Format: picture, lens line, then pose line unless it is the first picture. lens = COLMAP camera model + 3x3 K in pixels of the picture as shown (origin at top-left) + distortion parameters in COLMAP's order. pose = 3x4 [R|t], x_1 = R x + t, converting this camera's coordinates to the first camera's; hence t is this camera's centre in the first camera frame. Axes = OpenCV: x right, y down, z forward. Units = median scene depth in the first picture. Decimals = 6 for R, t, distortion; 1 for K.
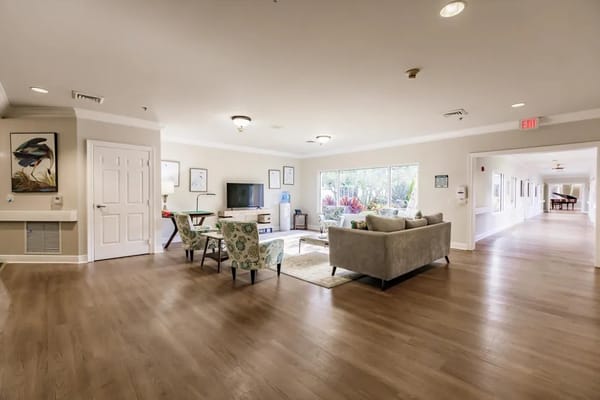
lens RADIAL K [[266.6, 0, 301.9], [0, 266.6, 199.4], [0, 0, 1]] dist [0.000638, -0.000102]
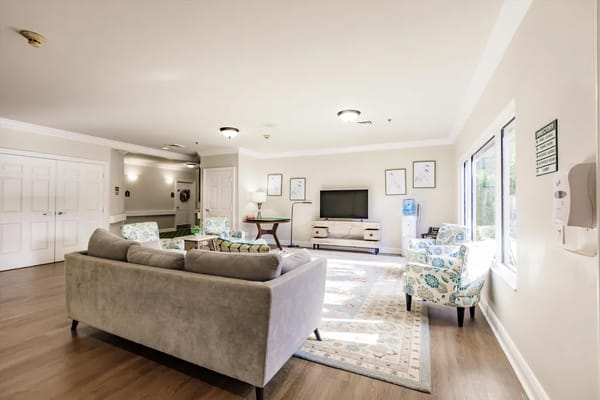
lens RADIAL K [[266.6, 0, 301.0], [0, 266.6, 199.2], [0, 0, 1]] dist [0.000638, -0.000102]
pose [[0.337812, -0.011403, -0.941145, 0.607780], [-0.023155, 0.999523, -0.020422, -0.011347], [0.940929, 0.028691, 0.337387, 0.647813]]
